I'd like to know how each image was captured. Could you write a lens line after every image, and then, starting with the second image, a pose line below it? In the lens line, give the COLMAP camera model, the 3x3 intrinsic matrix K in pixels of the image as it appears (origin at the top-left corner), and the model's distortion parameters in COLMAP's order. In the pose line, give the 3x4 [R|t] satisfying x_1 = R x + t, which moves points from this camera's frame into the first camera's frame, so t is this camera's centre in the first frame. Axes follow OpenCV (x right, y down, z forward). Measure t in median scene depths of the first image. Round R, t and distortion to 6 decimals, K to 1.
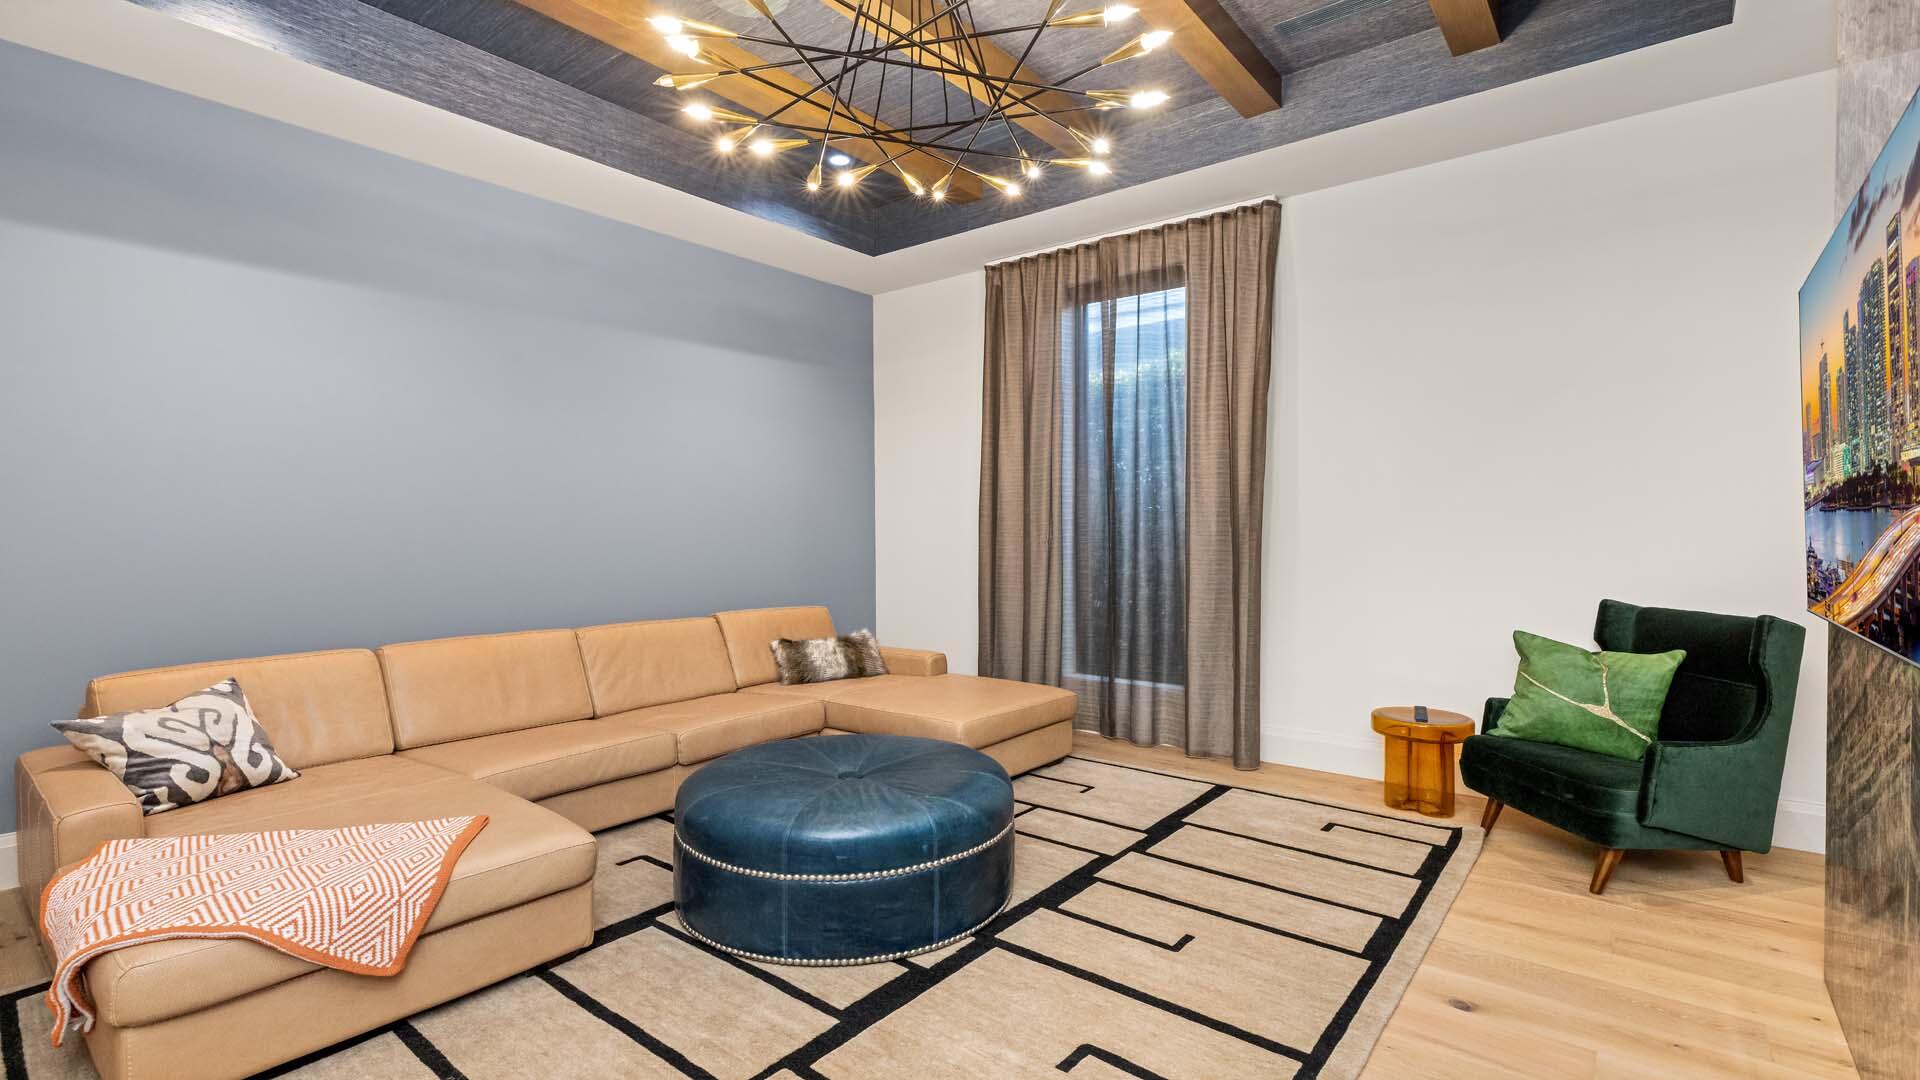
lens RADIAL K [[871.2, 0, 960.5], [0, 871.2, 535.1], [0, 0, 1]] dist [0.002512, 0.000697]
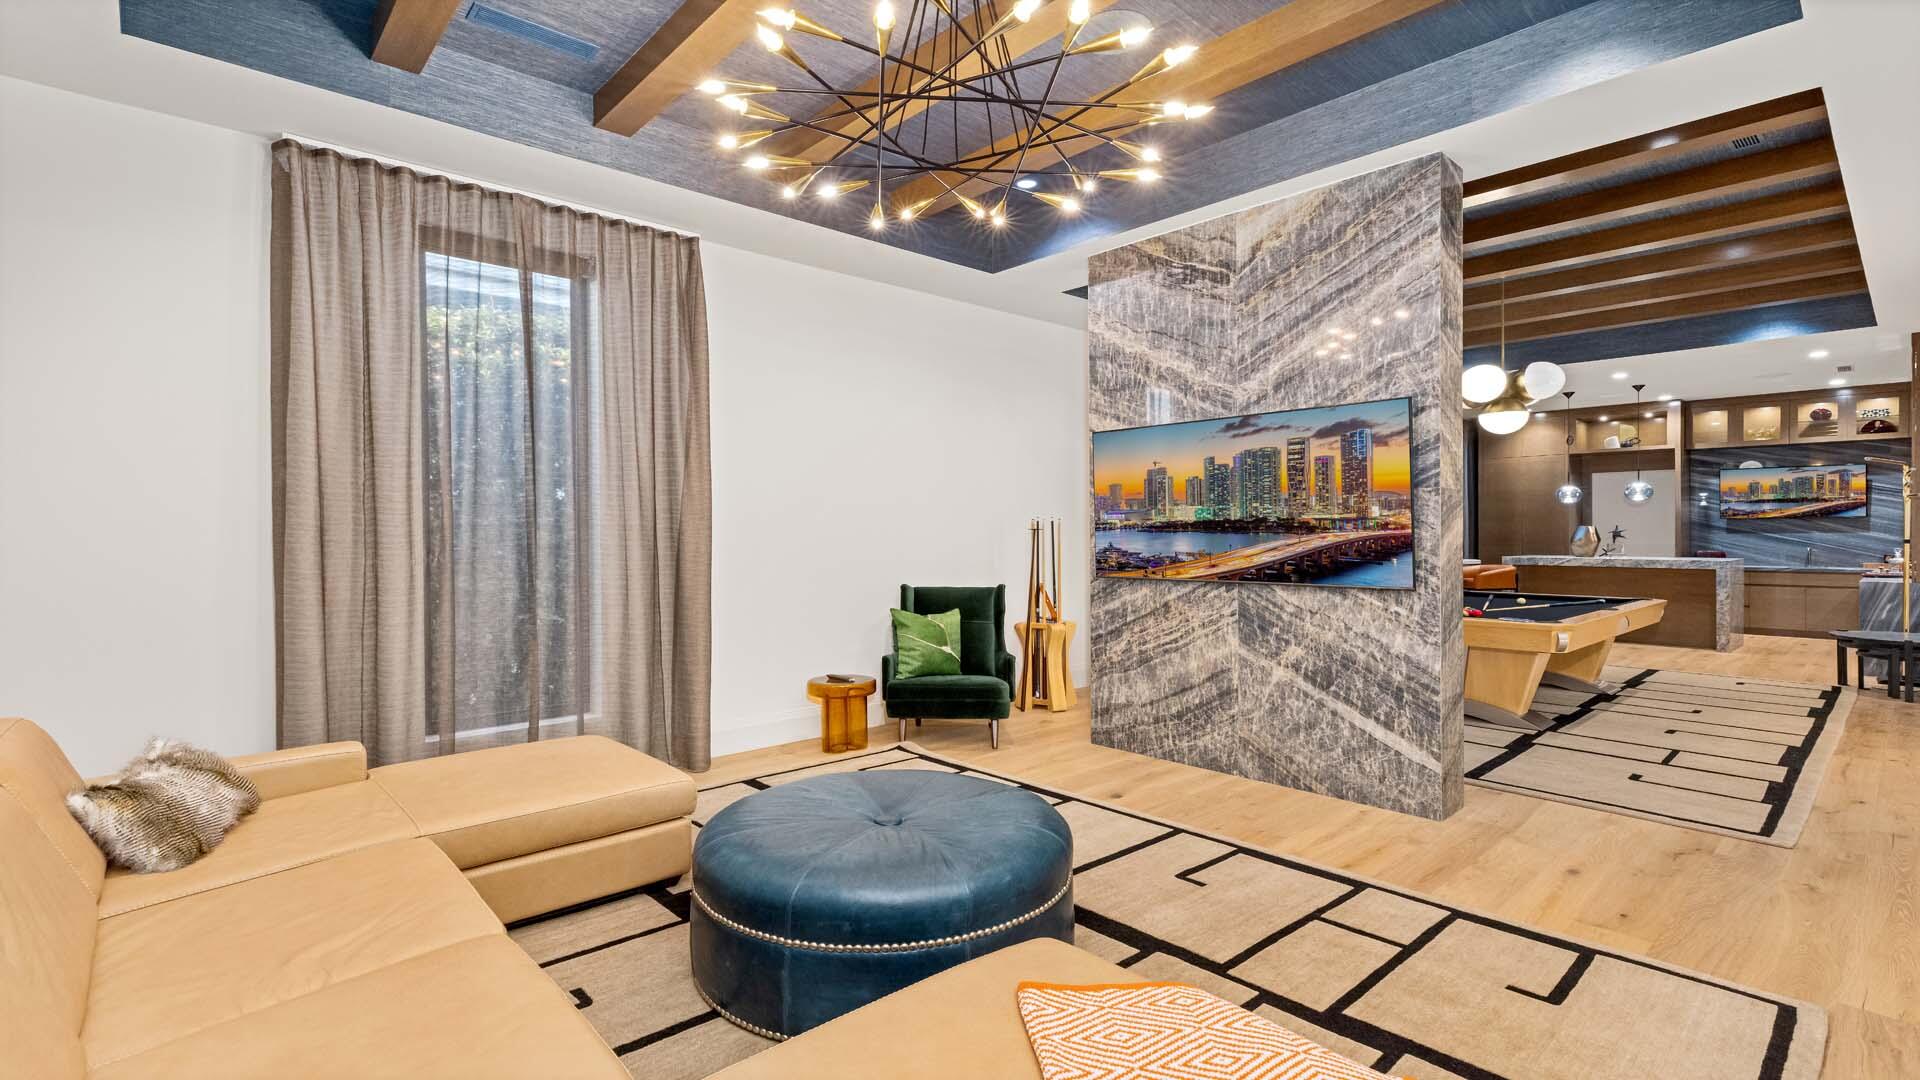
lens RADIAL K [[871.2, 0, 956.2], [0, 871.2, 536.3], [0, 0, 1]] dist [0.002512, 0.000697]
pose [[0.161406, -0.000592, 0.986888, -0.756313], [0.016012, 0.999870, -0.002019, -0.008819], [-0.986758, 0.016128, 0.161394, 0.594852]]
